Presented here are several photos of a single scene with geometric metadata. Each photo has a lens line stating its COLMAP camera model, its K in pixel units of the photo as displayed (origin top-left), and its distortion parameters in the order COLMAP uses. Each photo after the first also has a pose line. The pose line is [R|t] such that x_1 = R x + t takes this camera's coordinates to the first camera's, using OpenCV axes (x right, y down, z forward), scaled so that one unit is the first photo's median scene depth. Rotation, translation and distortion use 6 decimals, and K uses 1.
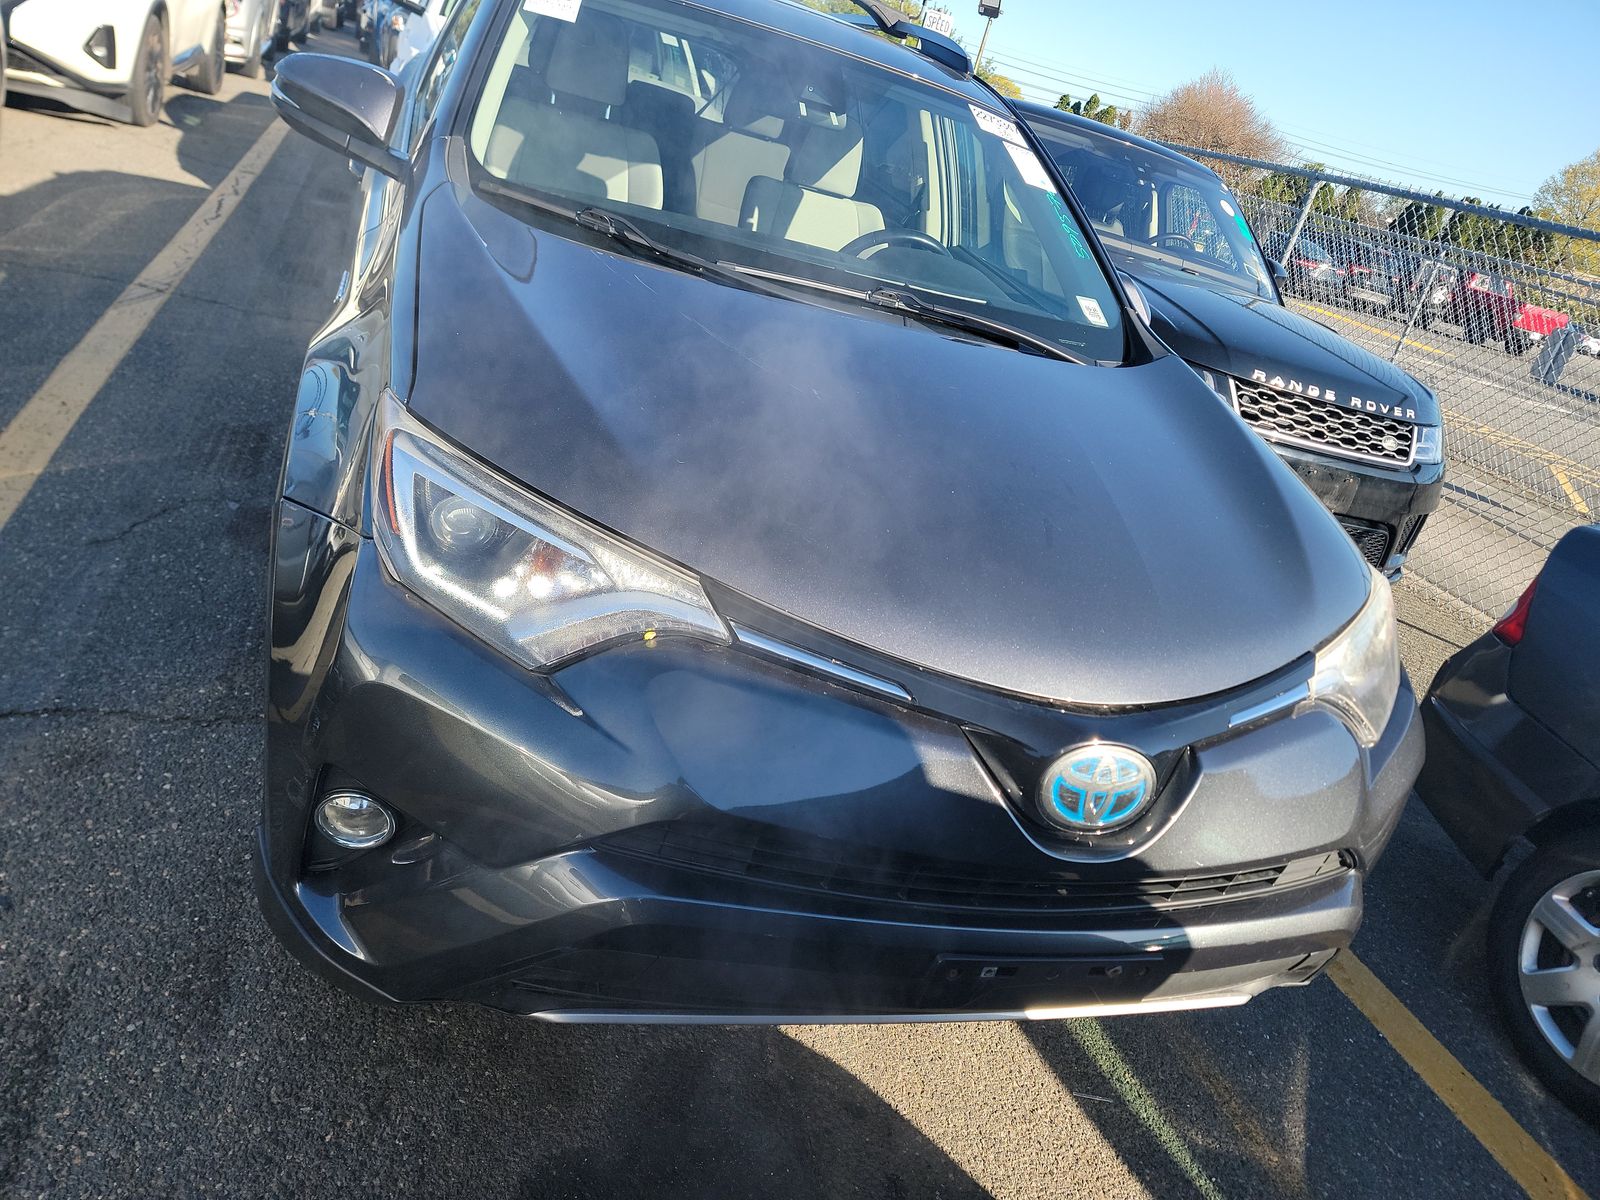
lens RADIAL K [[1143.1, 0, 800.0], [0, 1143.1, 600.0], [0, 0, 1]] dist [0.088900, -0.079206]
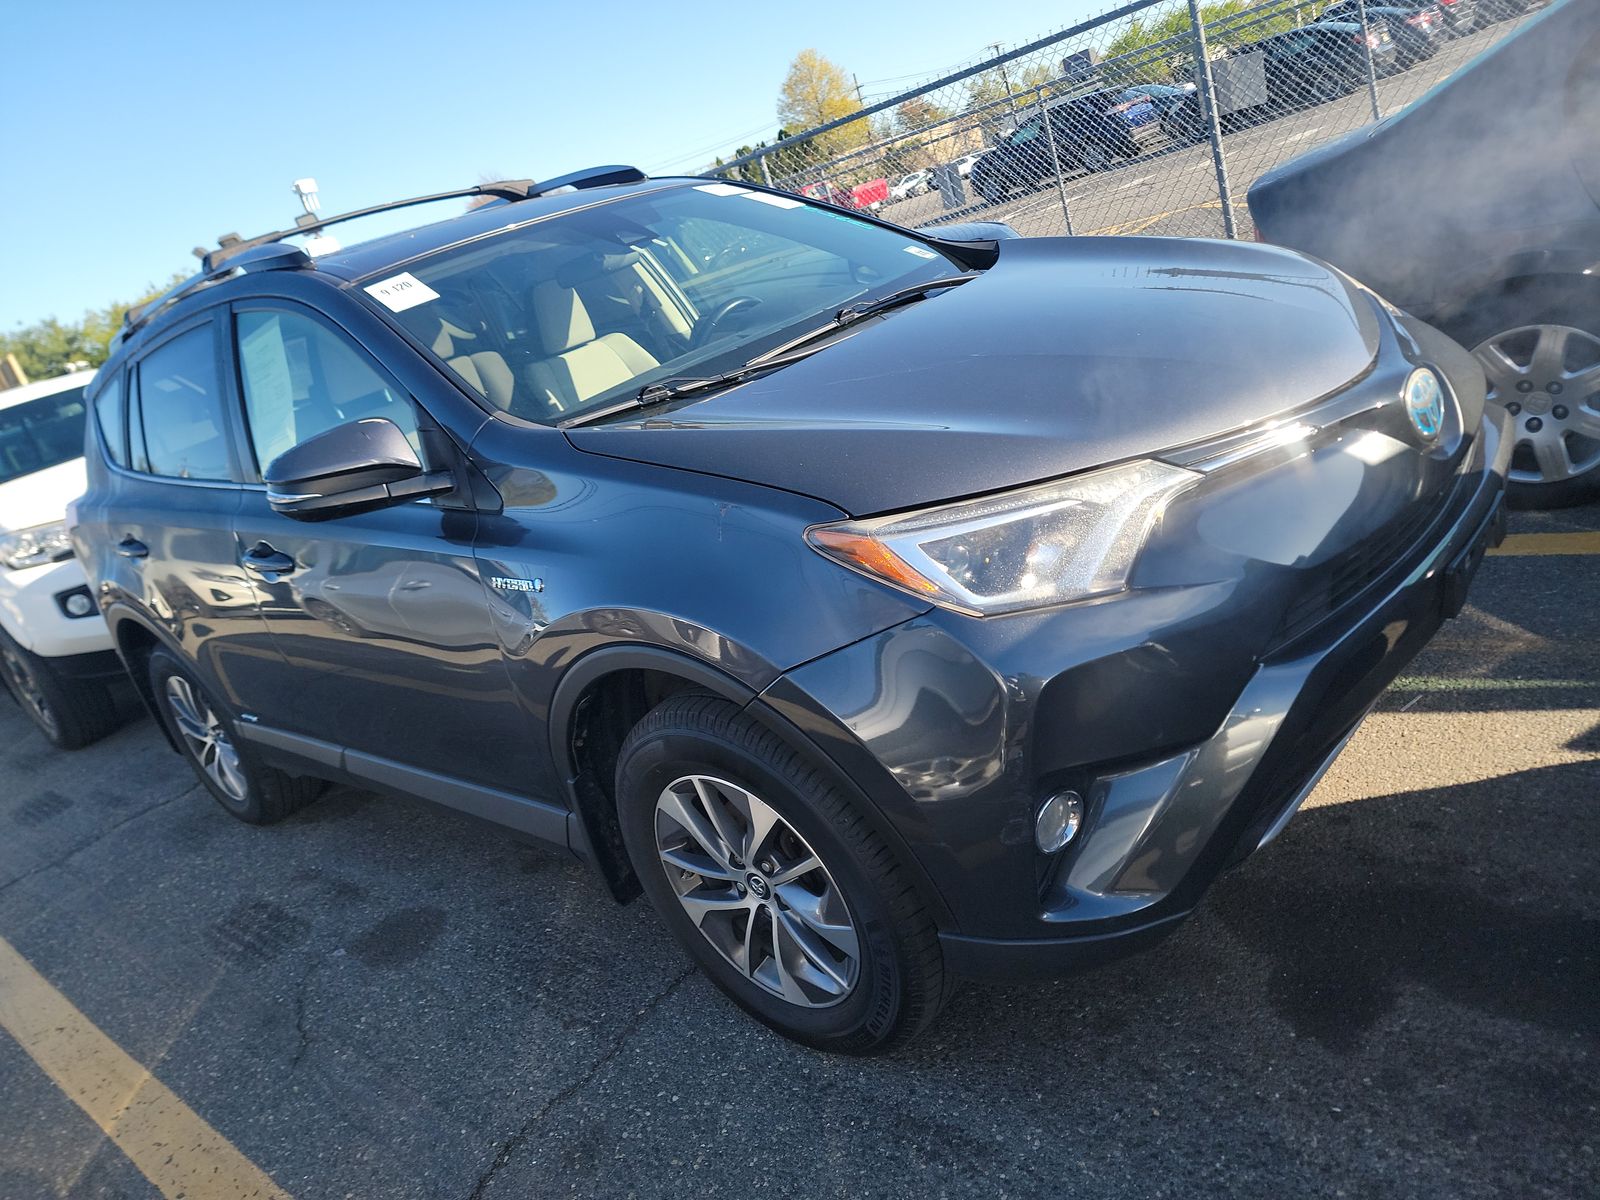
lens RADIAL K [[1143.1, 0, 800.0], [0, 1143.1, 600.0], [0, 0, 1]] dist [0.088900, -0.079206]
pose [[0.708416, -0.631749, 0.314705, -0.525992], [0.658944, 0.751751, 0.025774, -0.114329], [-0.252863, 0.189114, 0.948839, -0.031036]]
